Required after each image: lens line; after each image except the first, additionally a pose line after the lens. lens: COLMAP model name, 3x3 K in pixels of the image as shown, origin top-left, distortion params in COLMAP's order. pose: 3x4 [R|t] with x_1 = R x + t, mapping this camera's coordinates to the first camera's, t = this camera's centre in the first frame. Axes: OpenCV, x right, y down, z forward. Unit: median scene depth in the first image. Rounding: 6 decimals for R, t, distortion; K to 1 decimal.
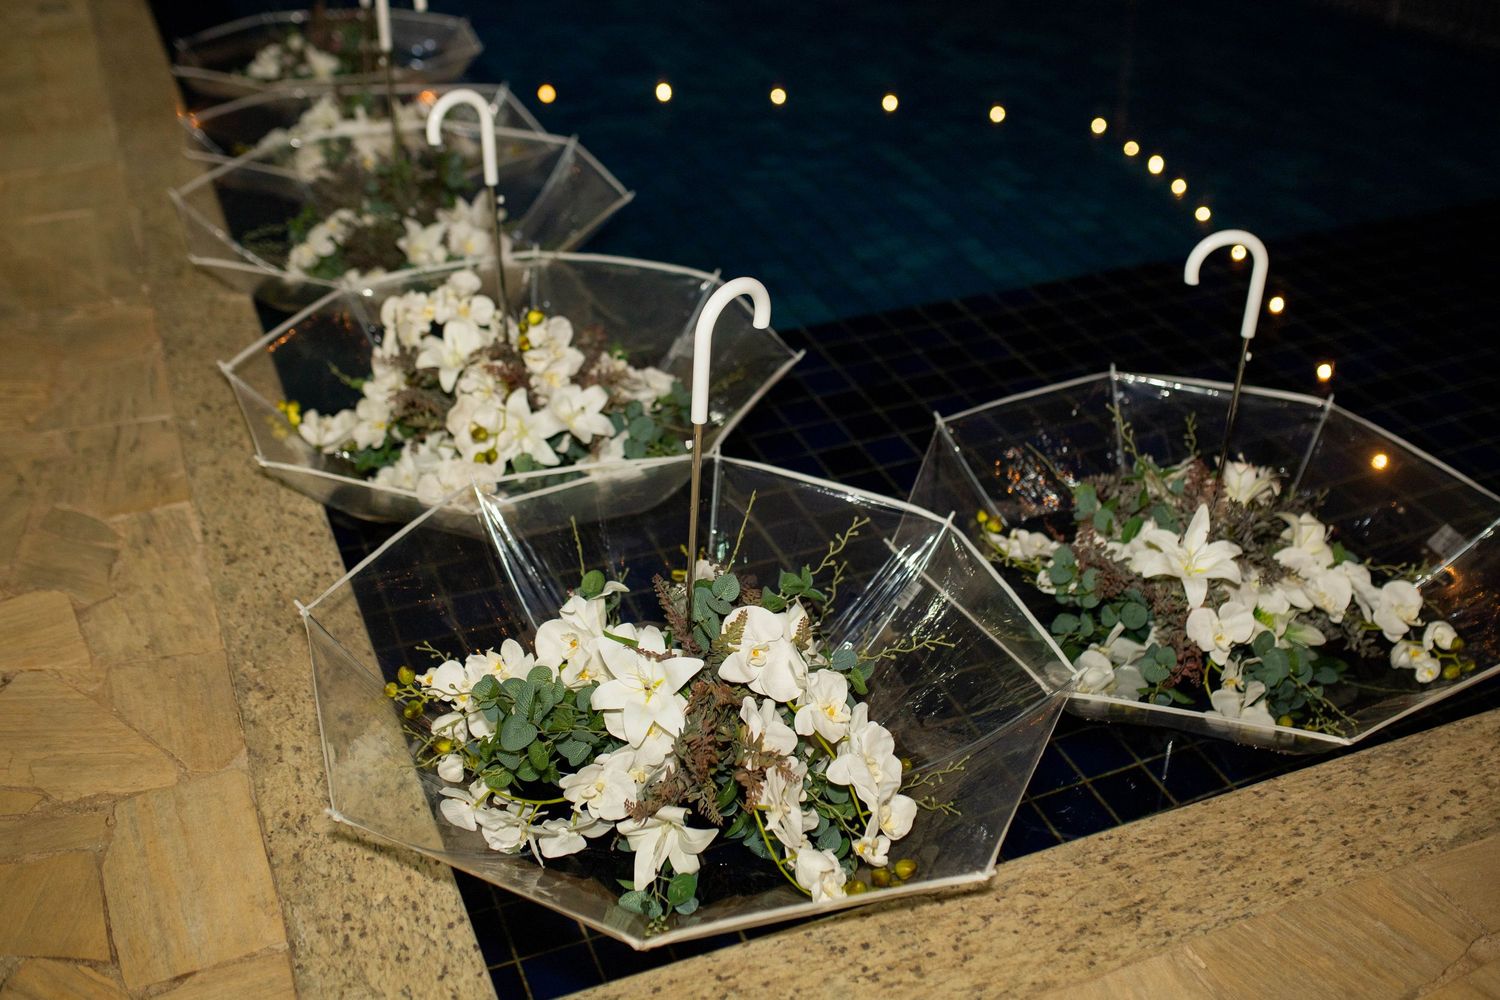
lens RADIAL K [[1533.1, 0, 750.0], [0, 1533.1, 500.0], [0, 0, 1]] dist [-0.014729, -0.001464]
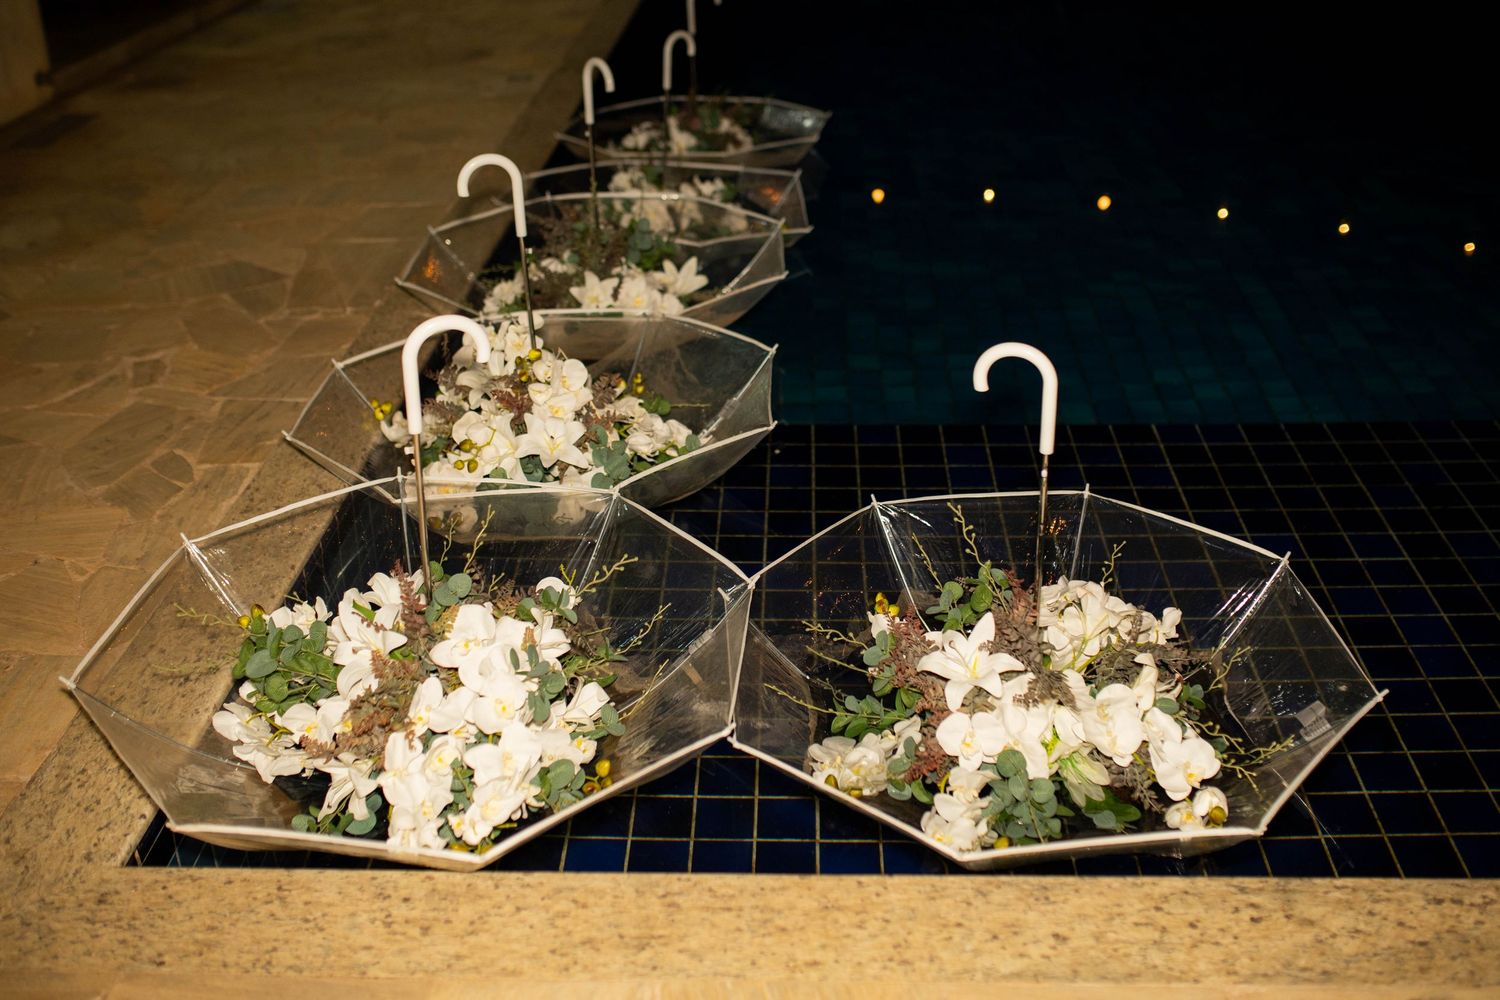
lens RADIAL K [[1533.1, 0, 750.0], [0, 1533.1, 500.0], [0, 0, 1]] dist [-0.014729, -0.001464]
pose [[0.911674, 0.167592, -0.375185, 0.502974], [-0.191689, 0.981069, -0.027556, -0.012598], [0.363464, 0.097041, 0.926540, 0.009622]]
